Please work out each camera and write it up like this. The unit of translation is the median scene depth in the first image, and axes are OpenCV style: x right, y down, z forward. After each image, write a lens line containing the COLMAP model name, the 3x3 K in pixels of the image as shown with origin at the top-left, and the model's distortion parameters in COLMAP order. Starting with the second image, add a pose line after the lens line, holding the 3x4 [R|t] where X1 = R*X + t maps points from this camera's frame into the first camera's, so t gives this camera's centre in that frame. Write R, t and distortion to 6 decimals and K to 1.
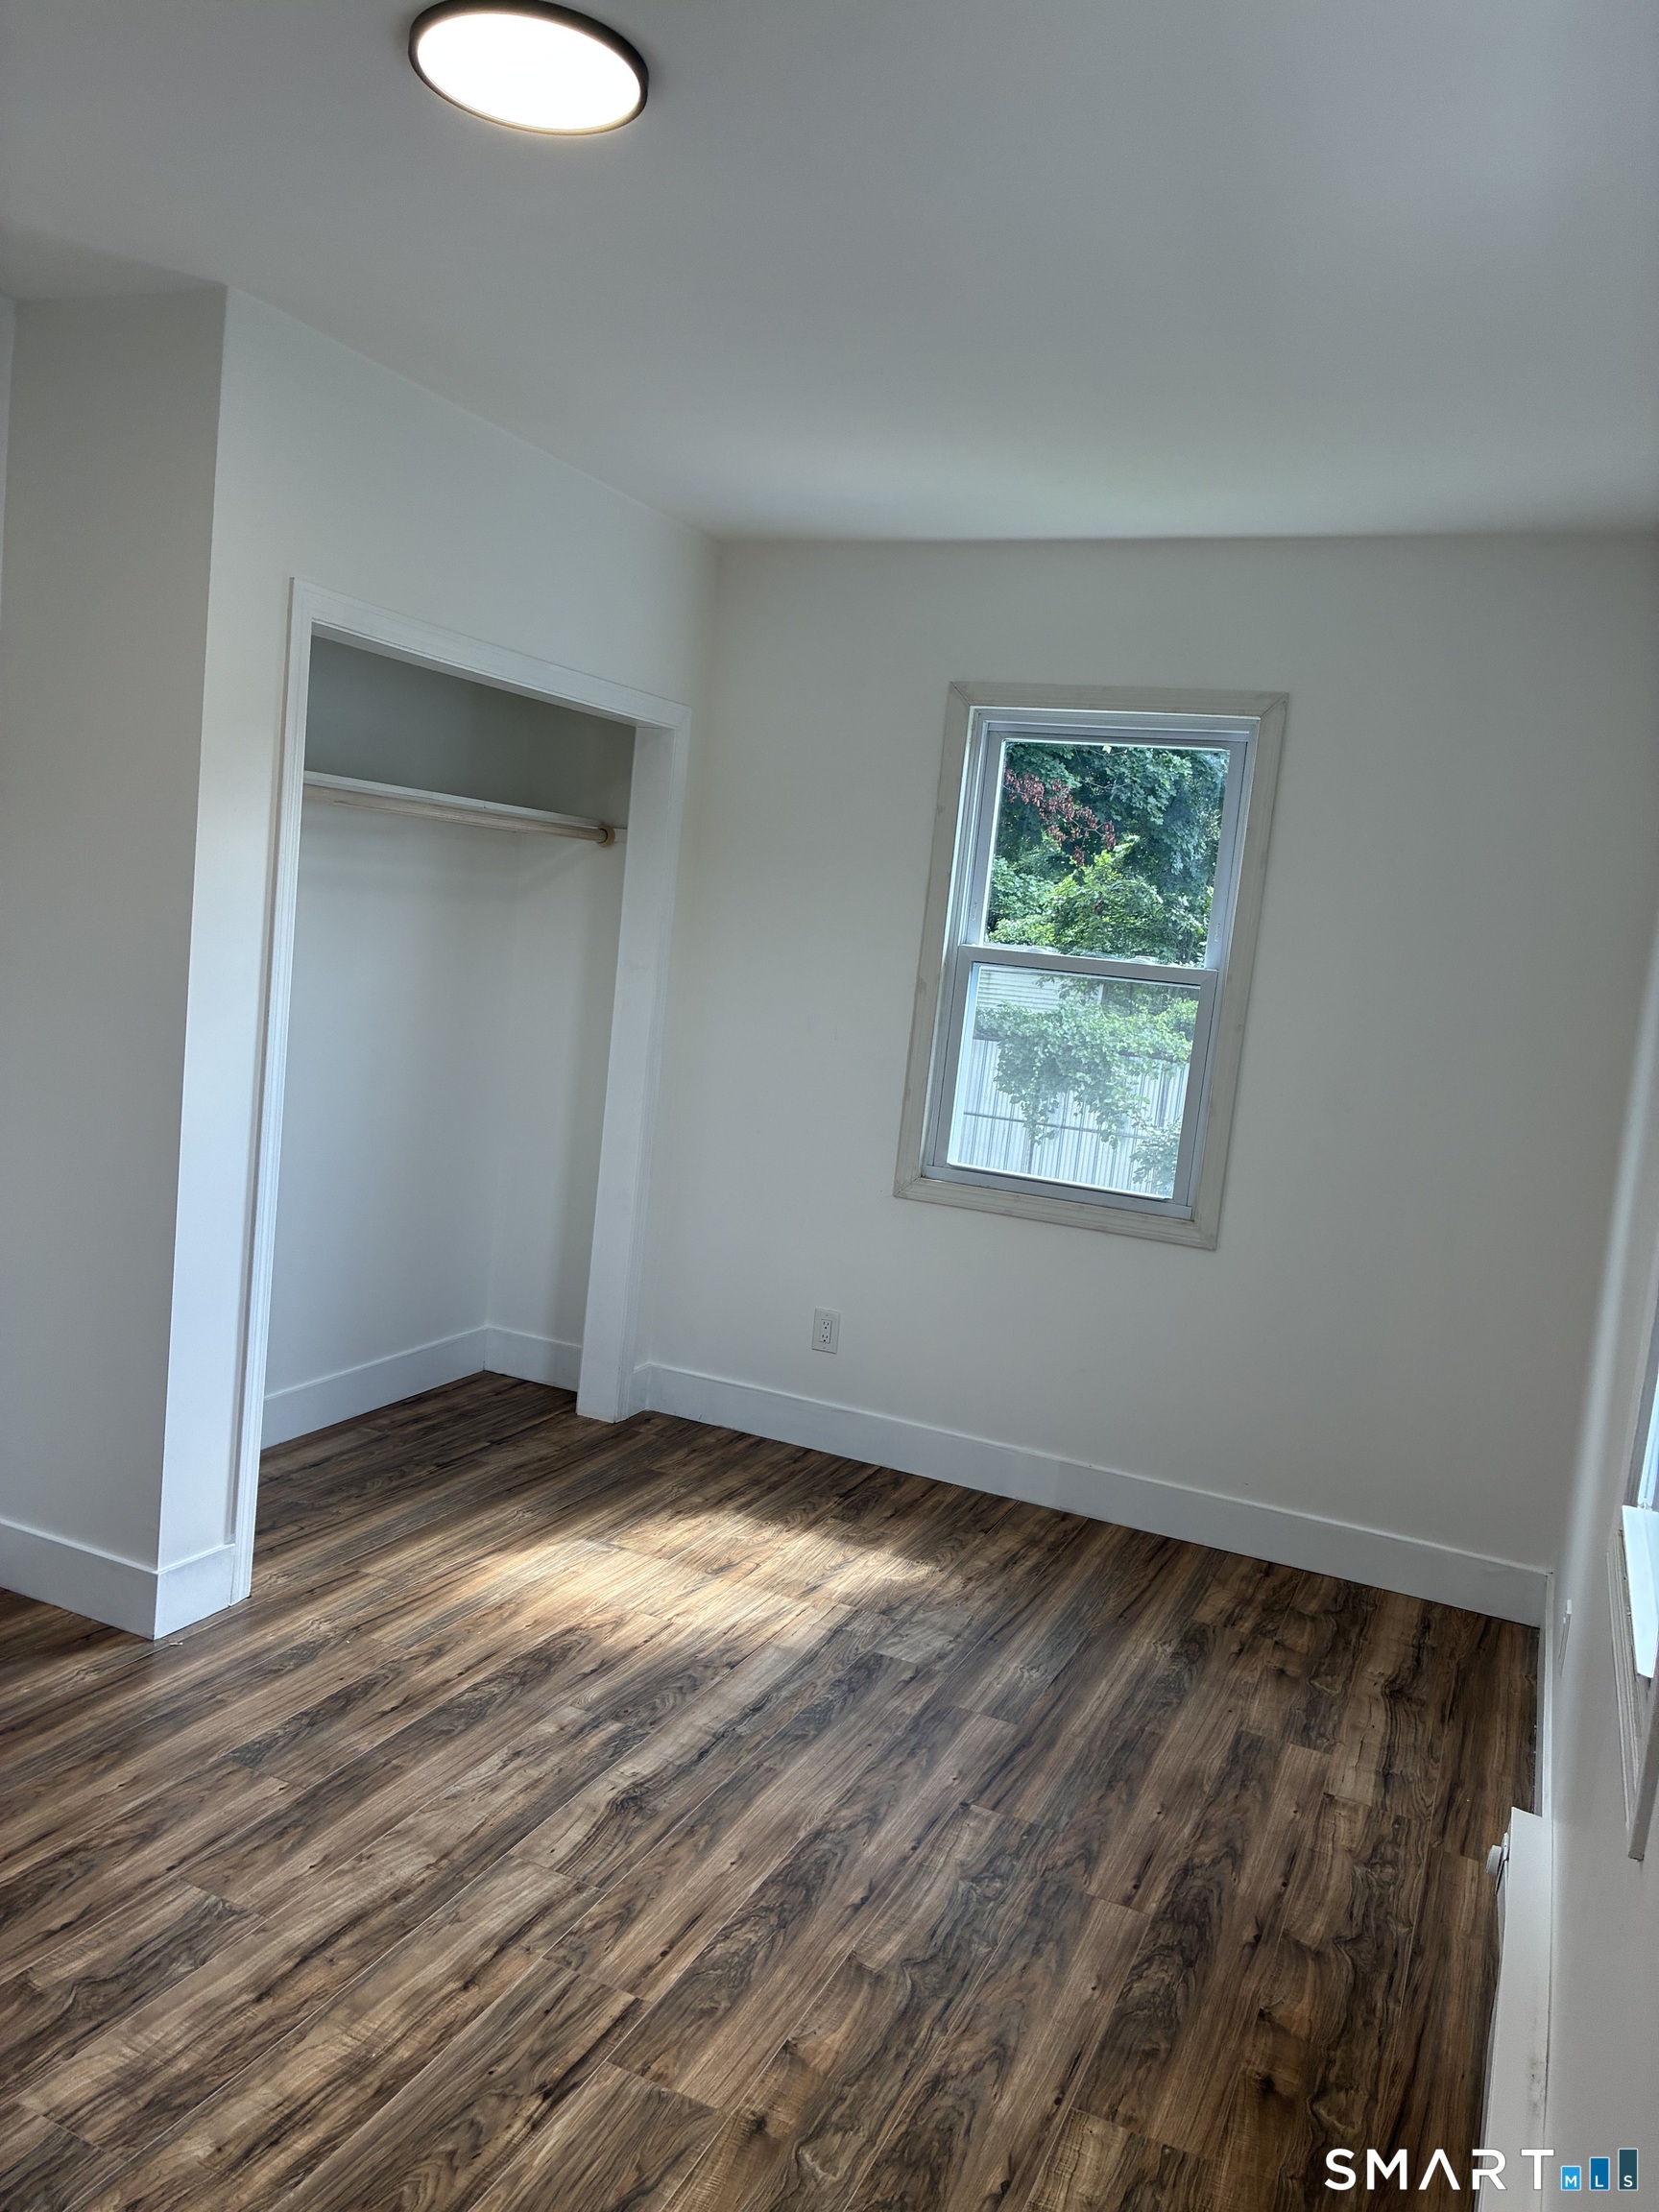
lens RADIAL K [[1685.4, 0, 828.0], [0, 1685.4, 1087.6], [0, 0, 1]] dist [0.048541, -0.062281]
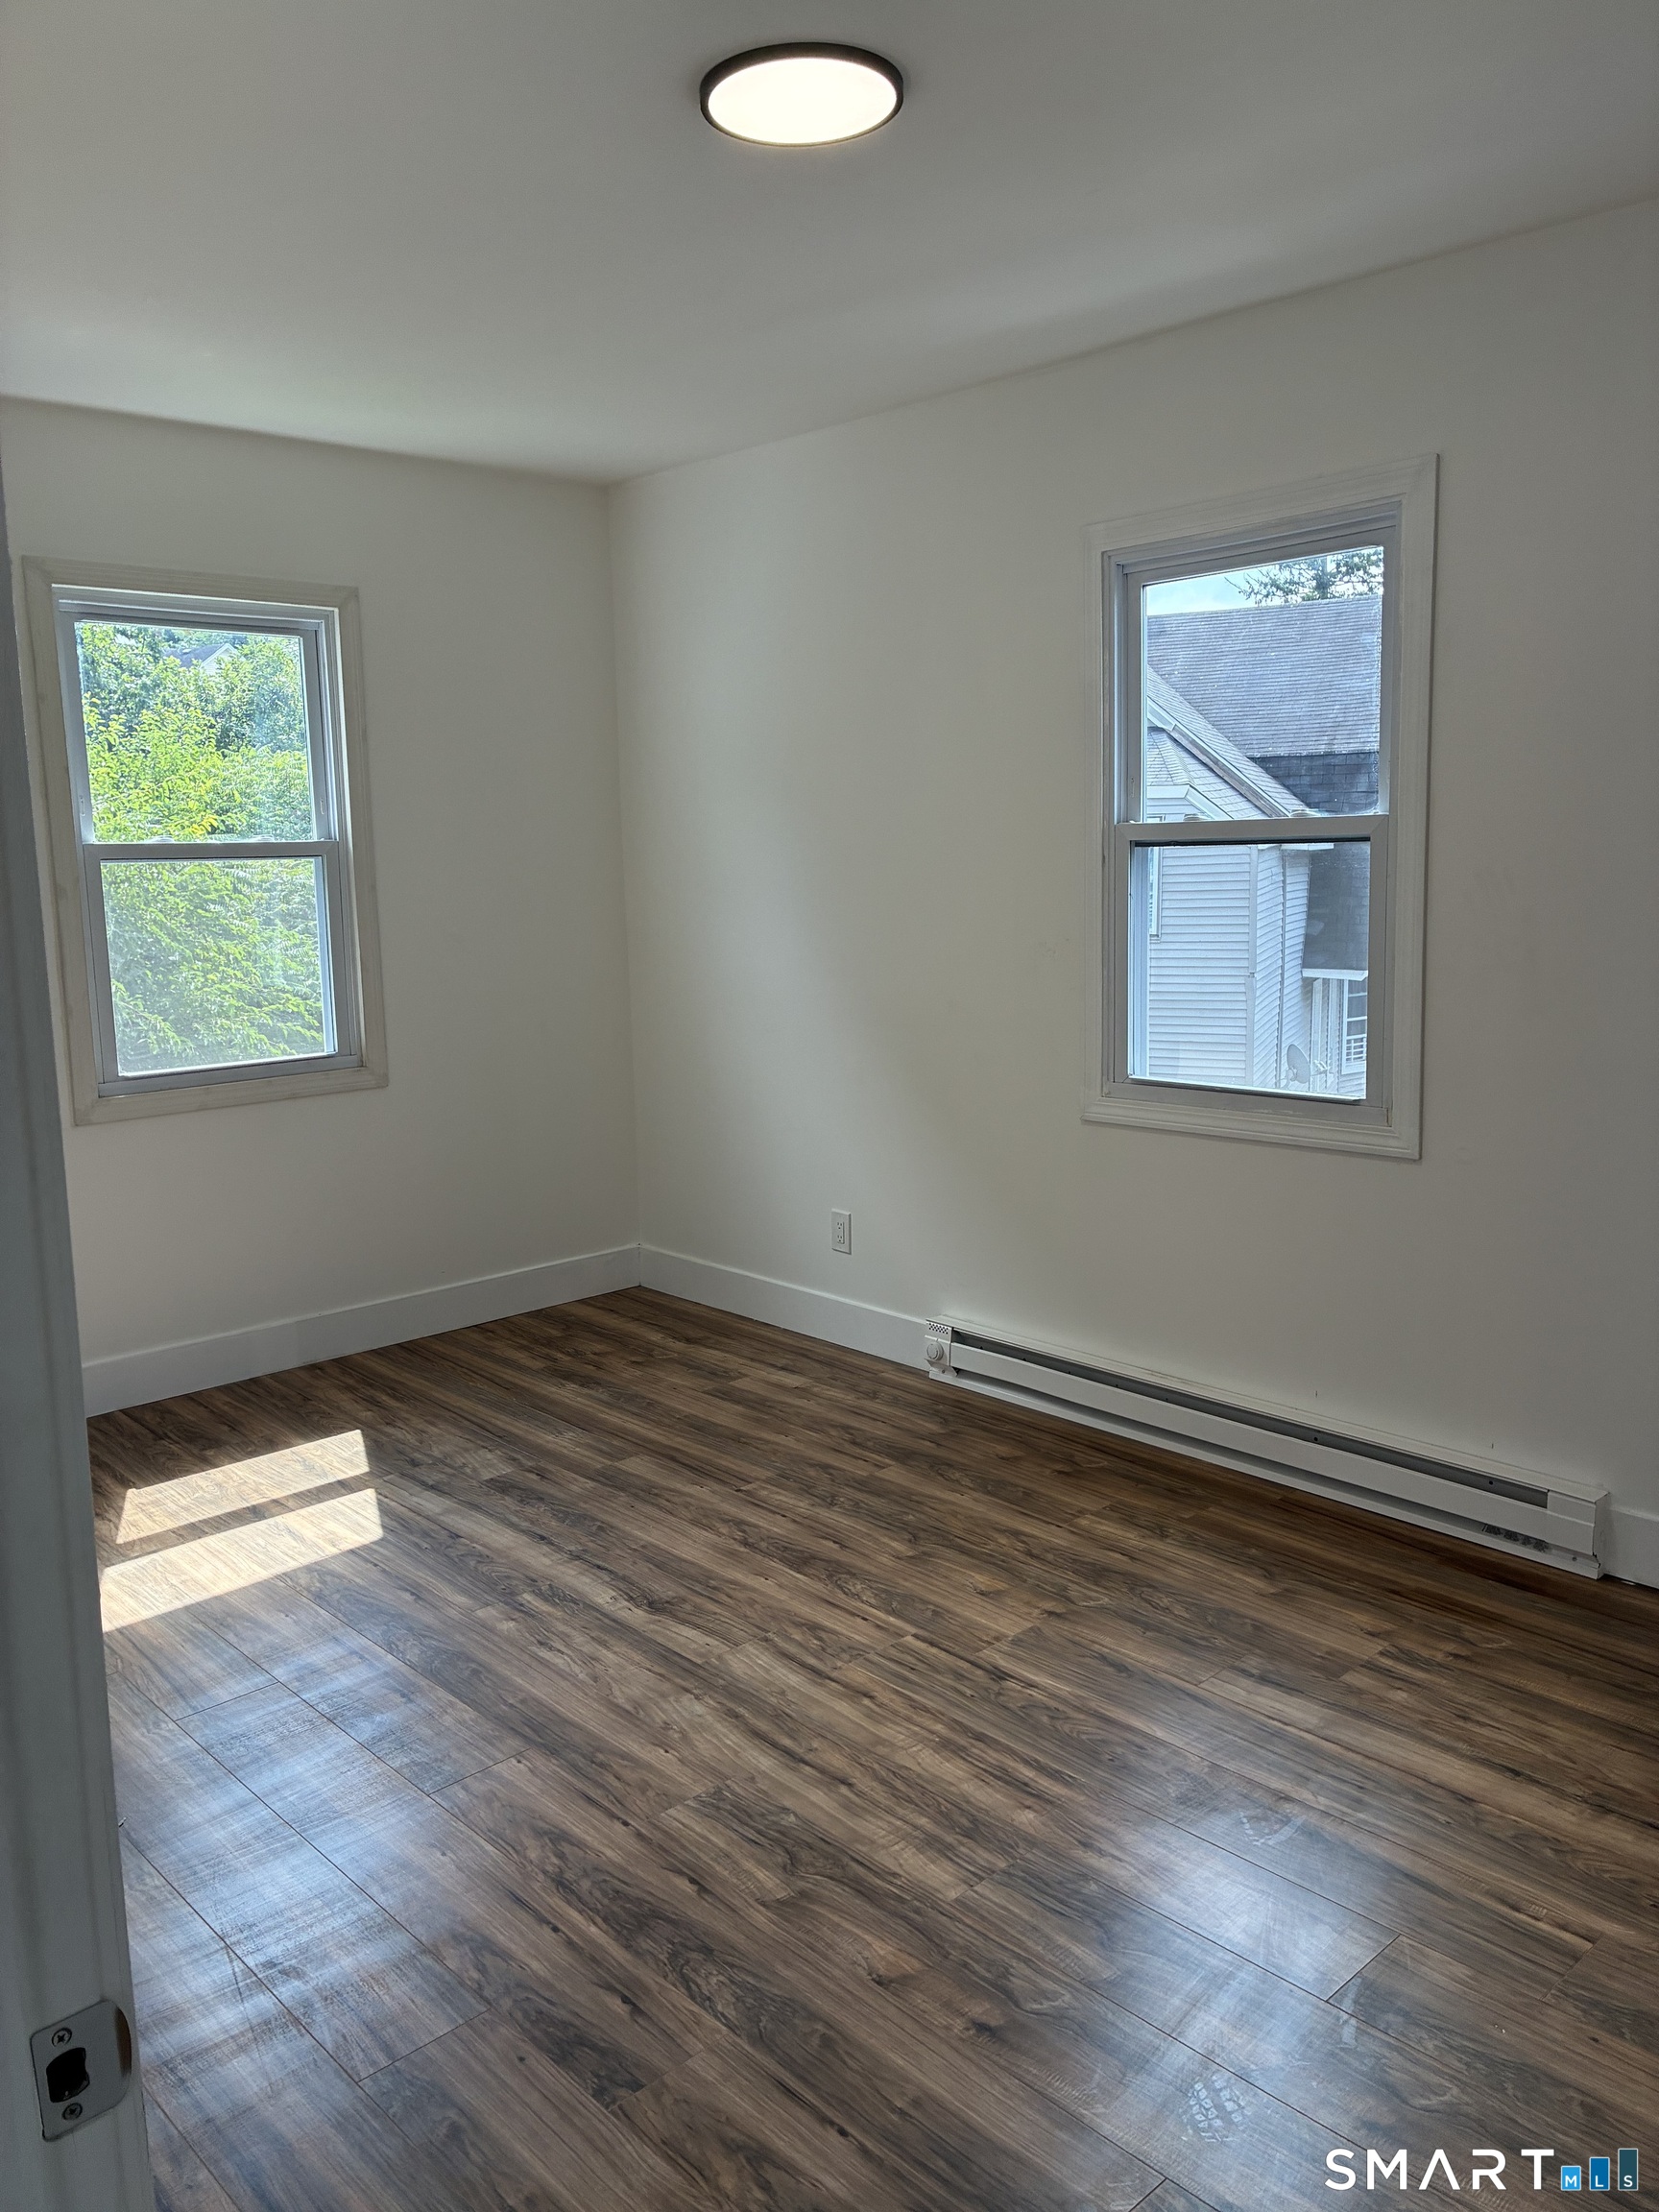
lens RADIAL K [[1677.6, 0, 829.5], [0, 1677.6, 1106.0], [0, 0, 1]] dist [0.042216, -0.055613]
pose [[0.377587, -0.250641, 0.891408, -0.913234], [0.147574, 0.966654, 0.209288, -0.113363], [-0.914139, 0.052524, 0.401984, 0.383318]]
